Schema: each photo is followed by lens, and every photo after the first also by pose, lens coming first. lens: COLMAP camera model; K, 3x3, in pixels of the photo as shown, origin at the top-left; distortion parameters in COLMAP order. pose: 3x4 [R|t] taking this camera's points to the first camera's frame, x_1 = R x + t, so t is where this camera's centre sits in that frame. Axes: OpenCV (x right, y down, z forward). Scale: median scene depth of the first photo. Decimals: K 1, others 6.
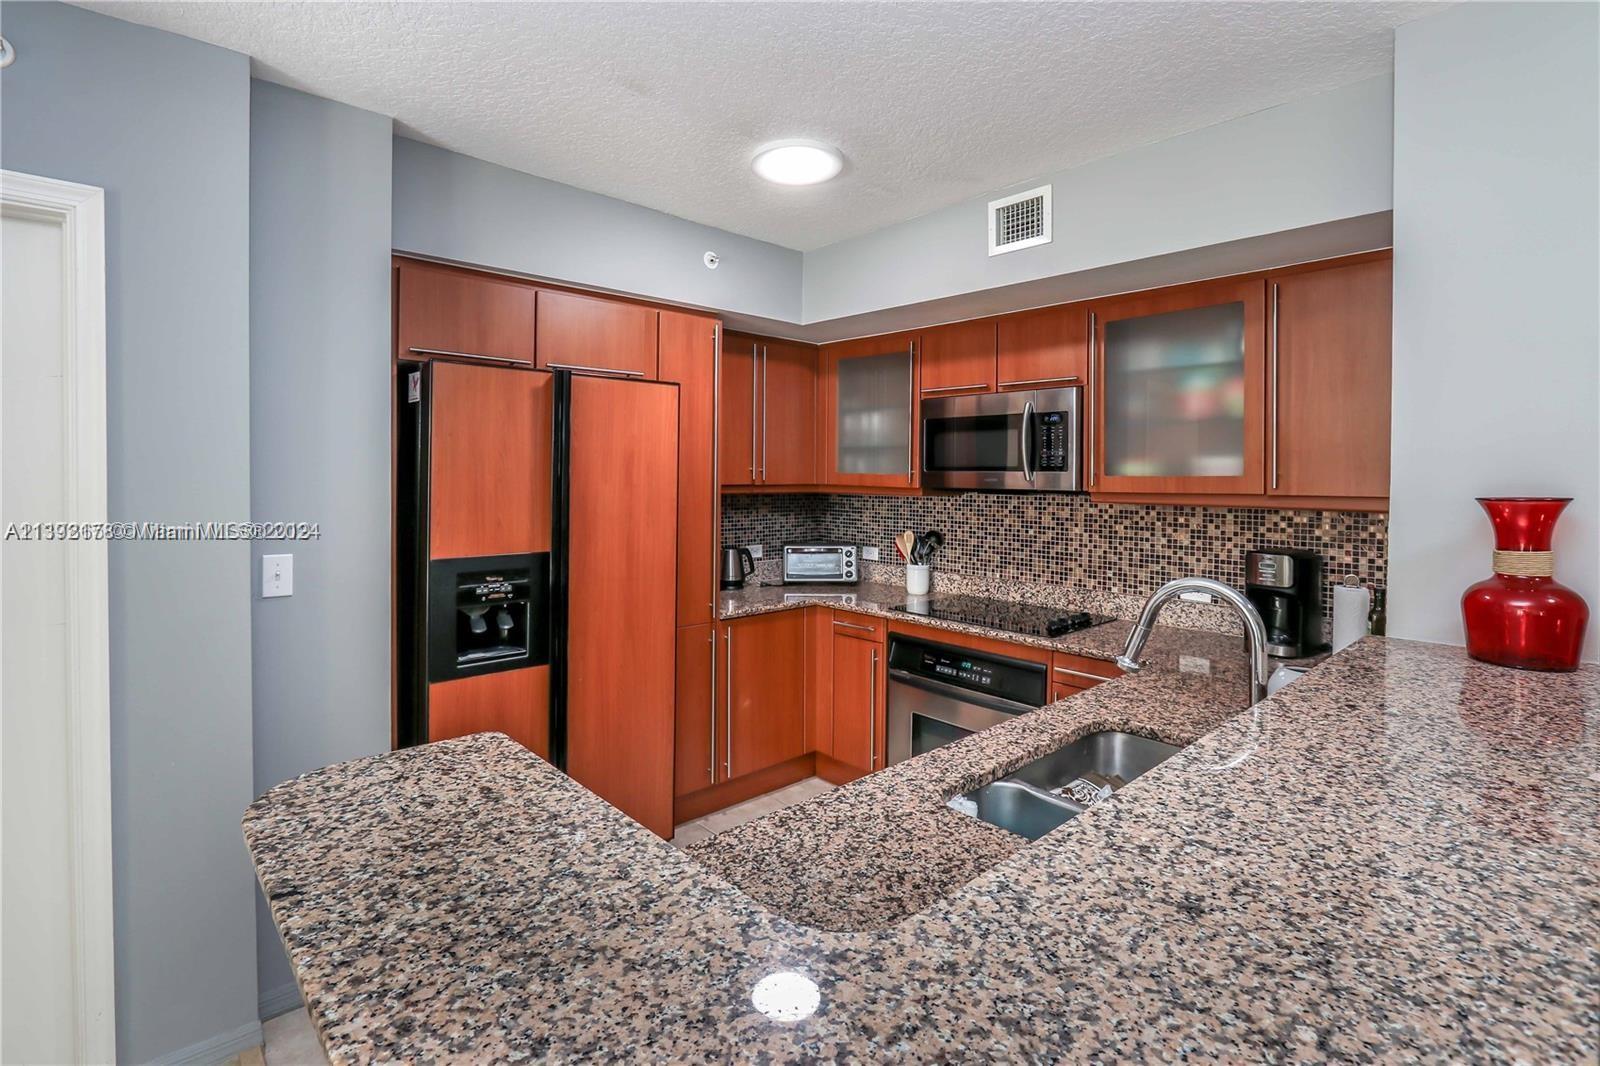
lens RADIAL K [[747.3, 0, 774.6], [0, 747.3, 475.7], [0, 0, 1]] dist [-0.025424, 0.000361]
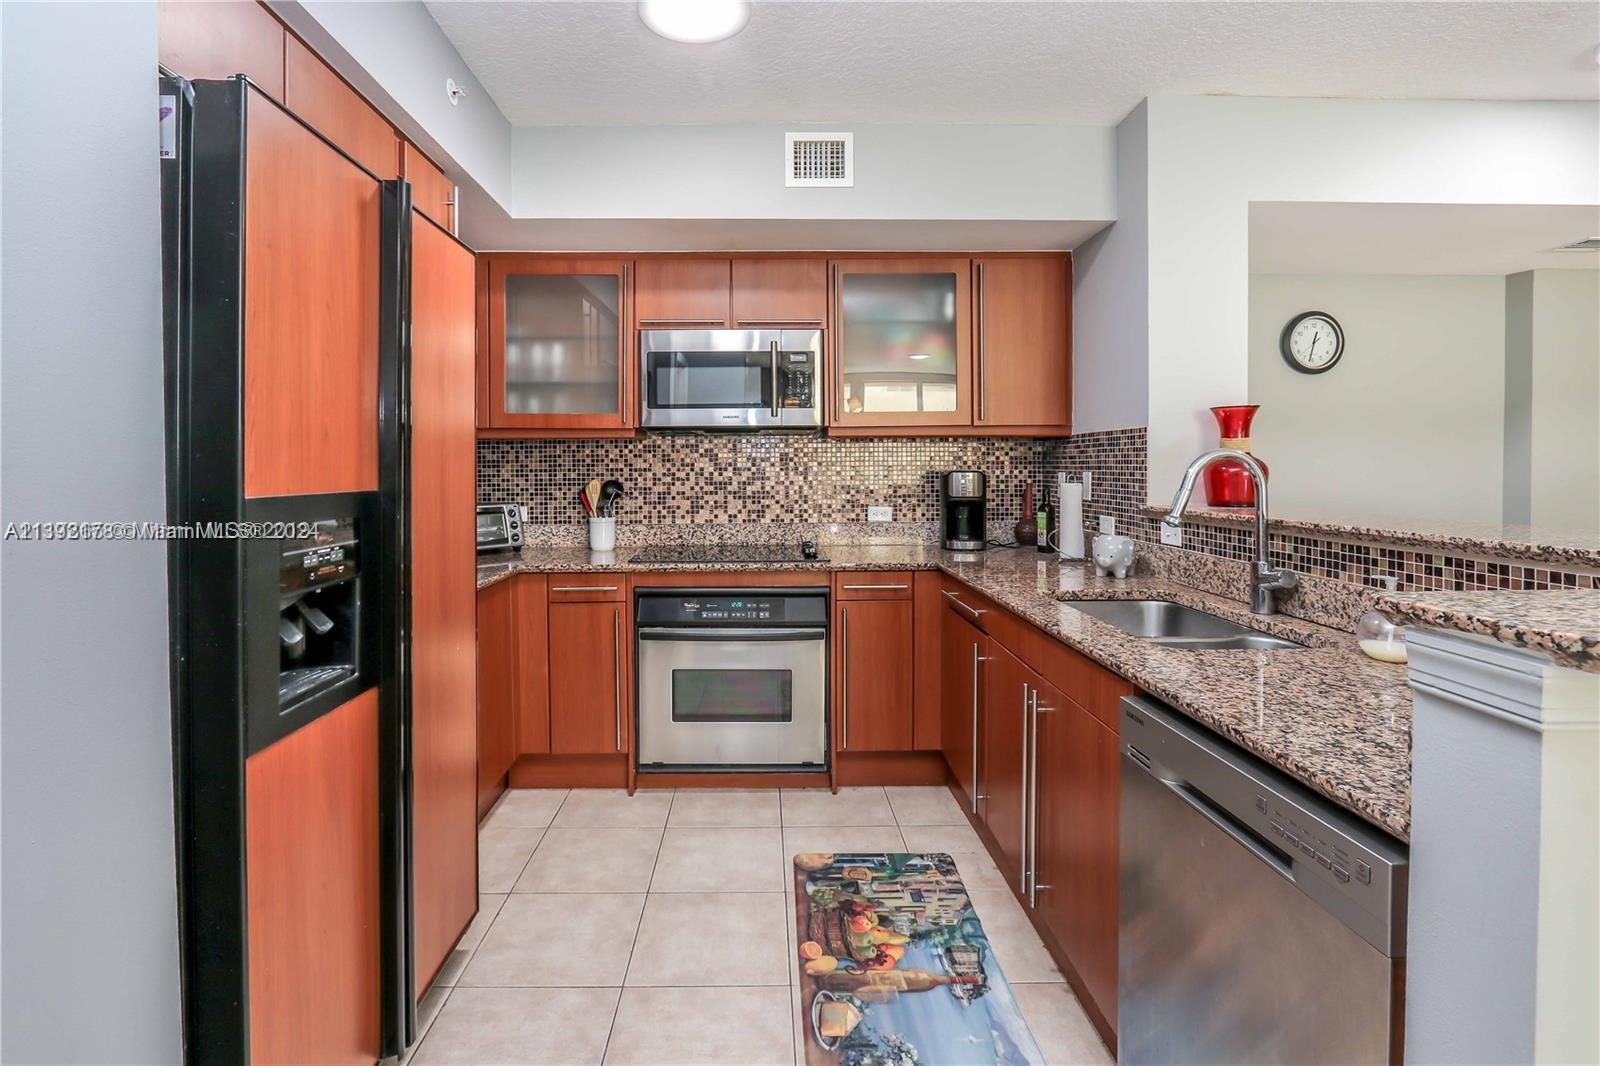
lens RADIAL K [[747.3, 0, 777.2], [0, 747.3, 466.1], [0, 0, 1]] dist [-0.025424, 0.000361]
pose [[0.653284, -0.011267, 0.757029, -0.390791], [0.011357, 0.999923, 0.005082, 0.061988], [-0.757028, 0.005278, 0.653361, 0.289356]]
